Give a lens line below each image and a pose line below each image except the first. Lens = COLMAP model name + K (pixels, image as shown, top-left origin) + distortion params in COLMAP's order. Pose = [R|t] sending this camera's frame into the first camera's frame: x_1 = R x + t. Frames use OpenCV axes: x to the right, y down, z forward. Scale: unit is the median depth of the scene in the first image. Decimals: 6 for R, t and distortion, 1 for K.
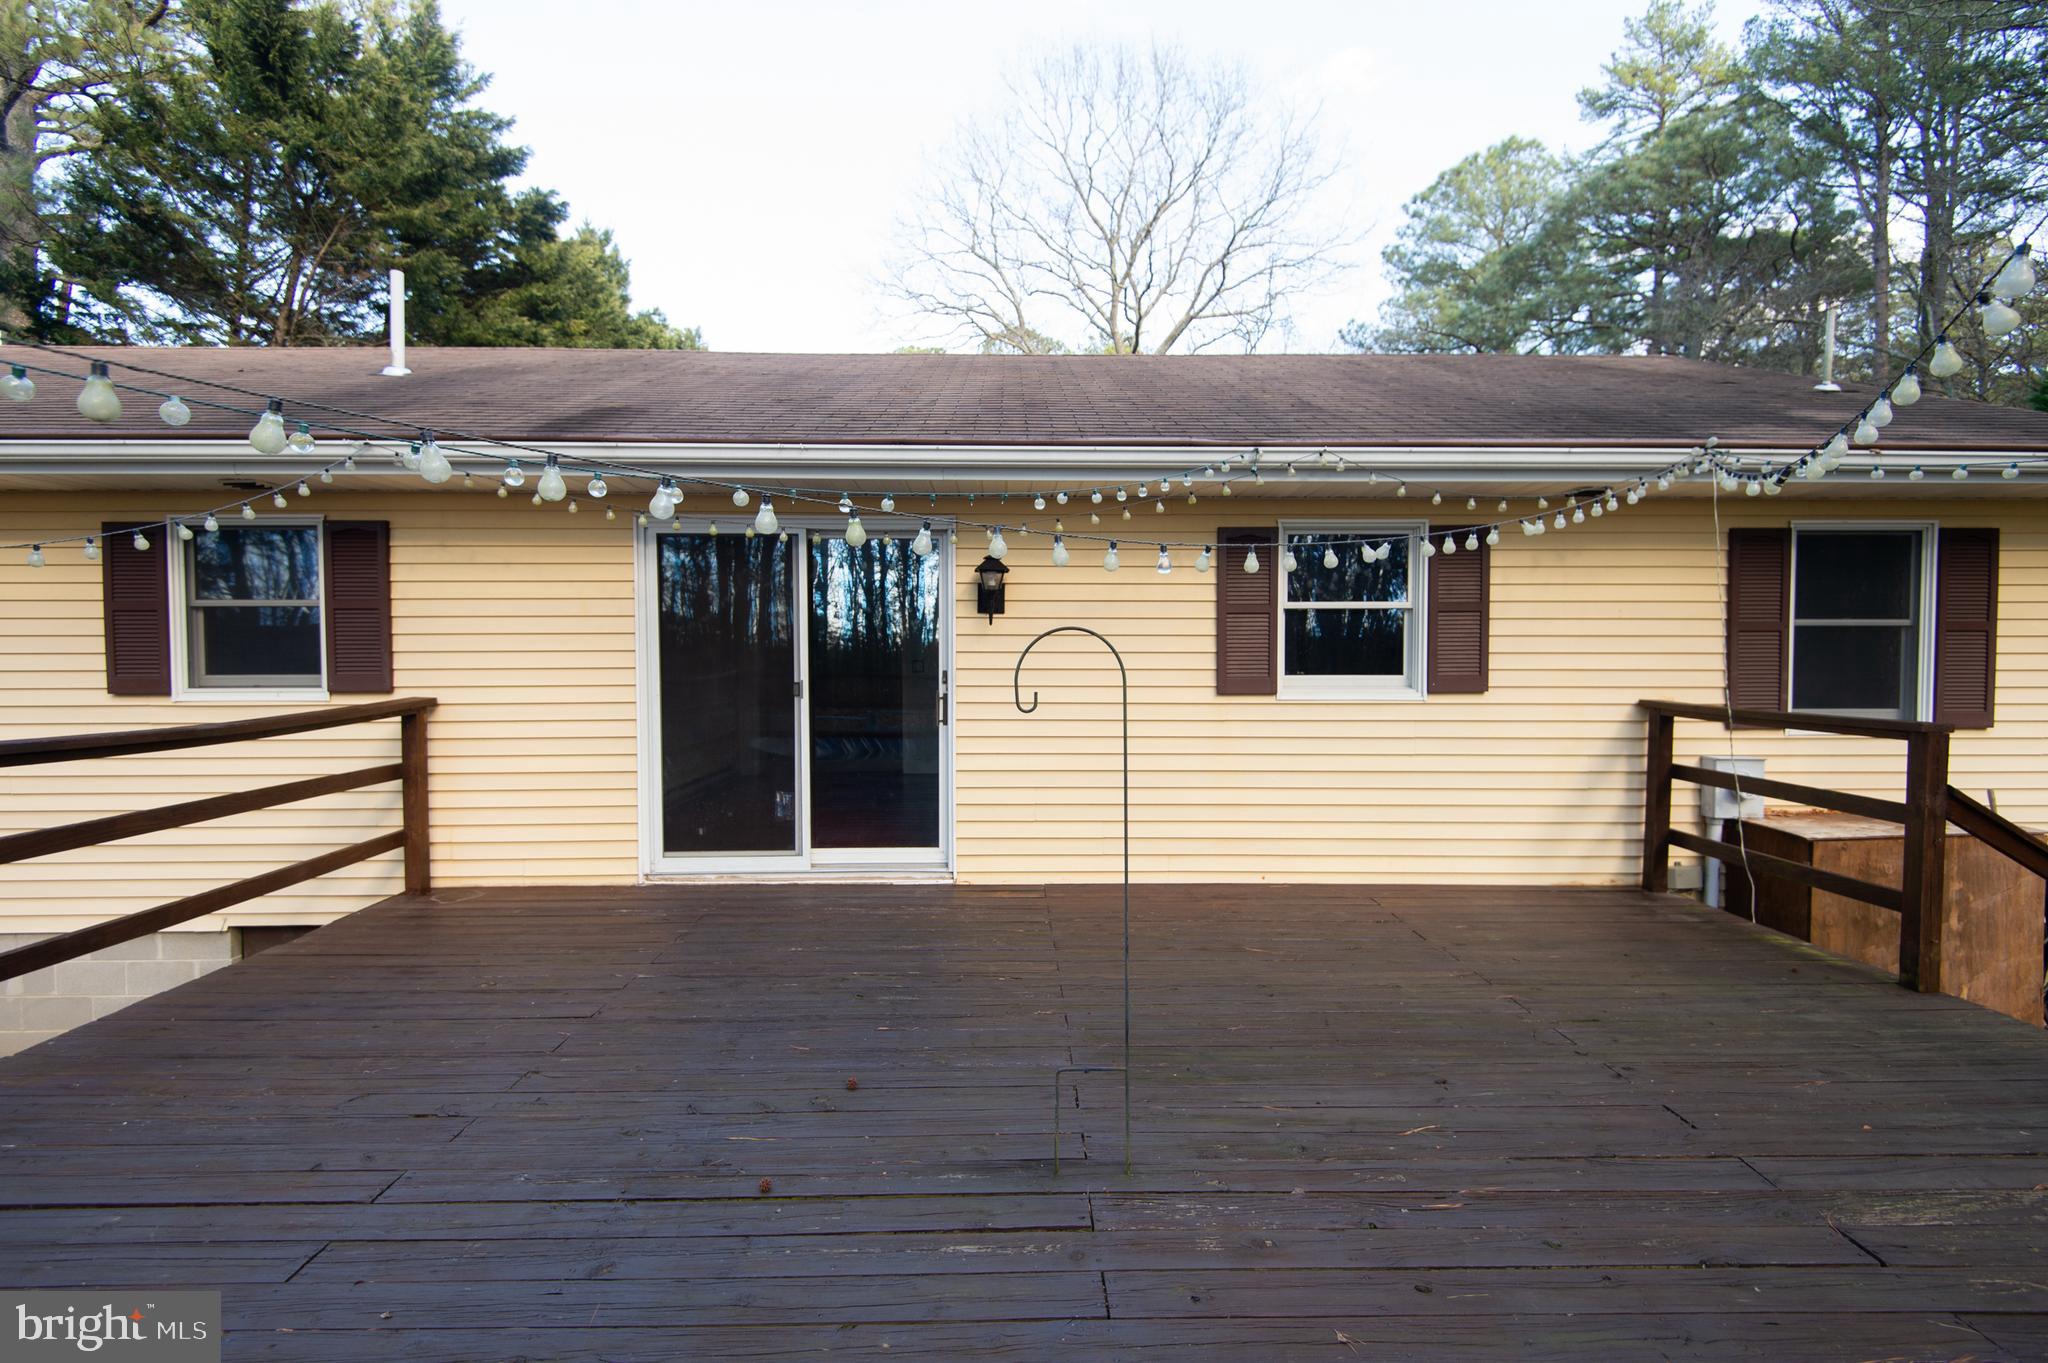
lens RADIAL K [[926.3, 0, 1026.3], [0, 926.3, 680.3], [0, 0, 1]] dist [0.046283, -0.029733]
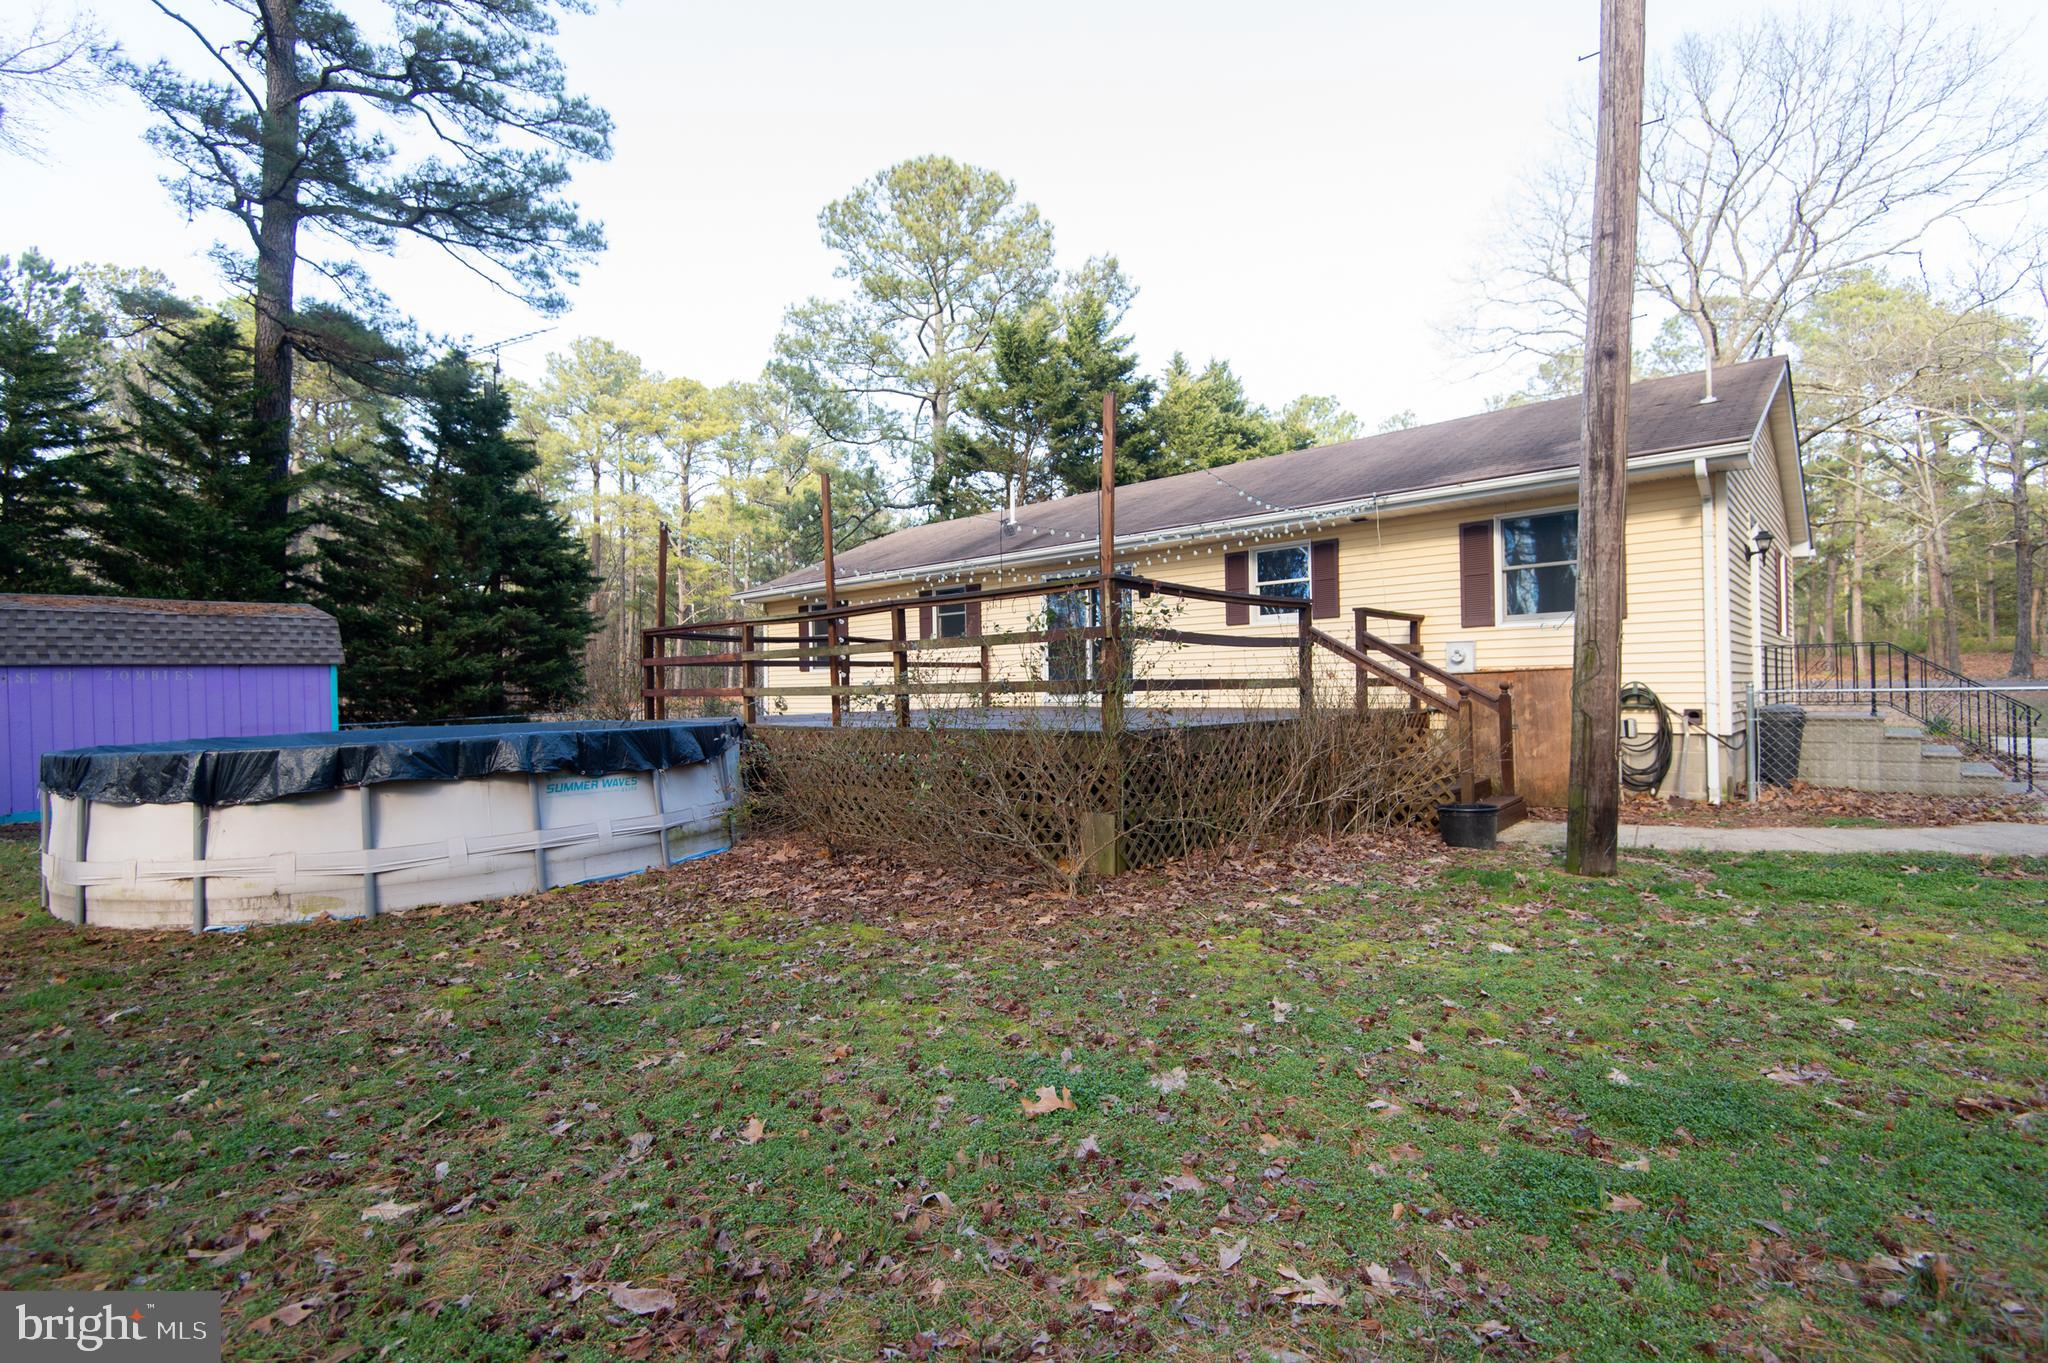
lens RADIAL K [[926.3, 0, 1026.3], [0, 926.3, 680.3], [0, 0, 1]] dist [0.046283, -0.029733]
pose [[0.724158, -0.016276, -0.689443, 1.368483], [-0.008495, 0.999435, -0.032516, 0.217117], [0.689582, 0.029404, 0.723610, -0.944905]]
